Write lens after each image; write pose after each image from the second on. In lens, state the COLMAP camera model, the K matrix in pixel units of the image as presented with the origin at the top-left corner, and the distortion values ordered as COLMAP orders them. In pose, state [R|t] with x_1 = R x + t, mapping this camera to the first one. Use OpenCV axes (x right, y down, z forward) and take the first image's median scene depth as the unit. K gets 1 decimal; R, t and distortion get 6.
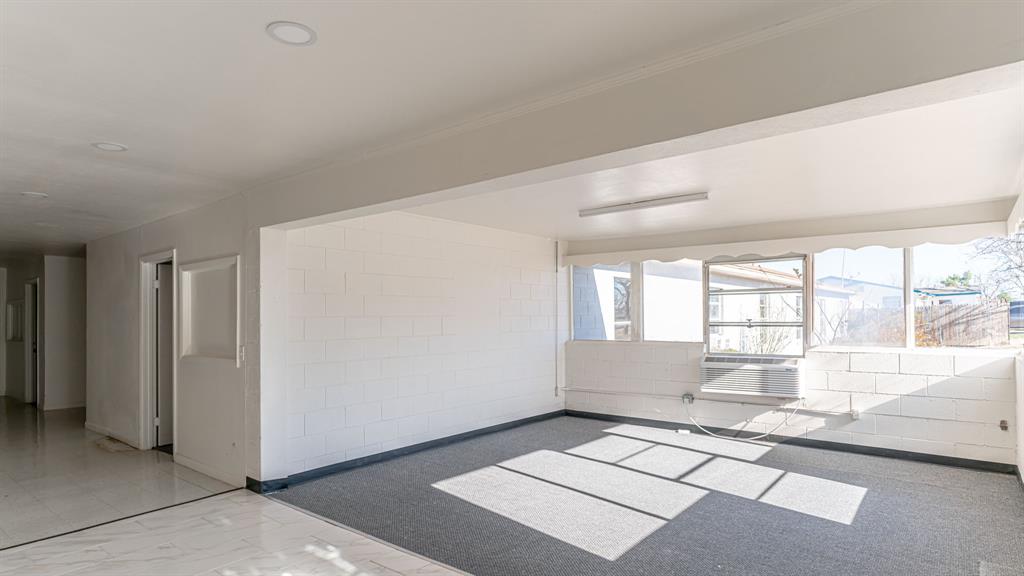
lens RADIAL K [[555.5, 0, 500.7], [0, 555.5, 310.1], [0, 0, 1]] dist [-0.003480, 0.000288]
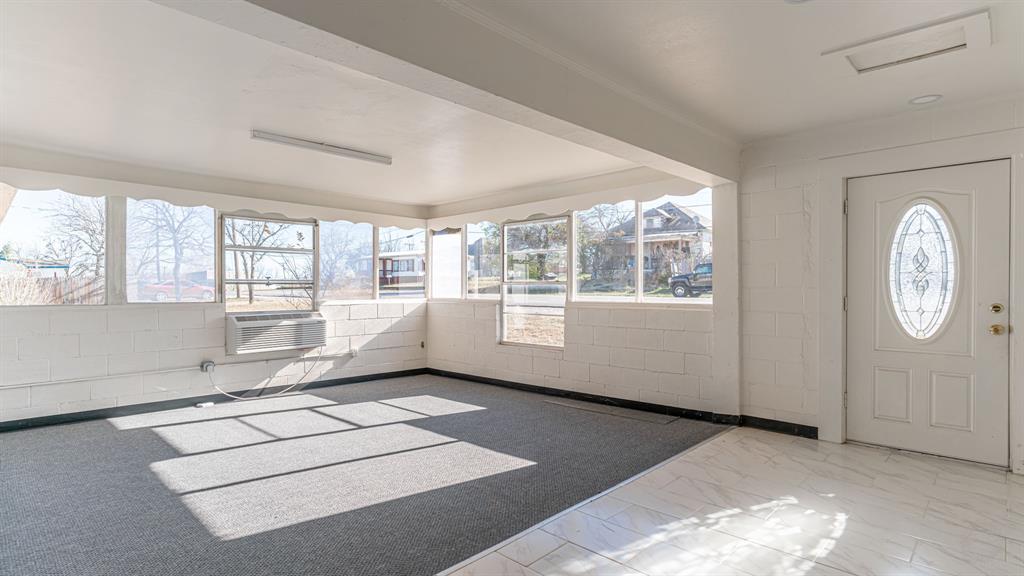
lens RADIAL K [[525.8, 0, 510.4], [0, 525.8, 291.1], [0, 0, 1]] dist [-0.002162, 0.003713]
pose [[0.082430, 0.000950, 0.996596, -0.499539], [-0.011573, 0.999933, 0.000004, 0.039070], [-0.996530, -0.011534, 0.082436, 0.506905]]
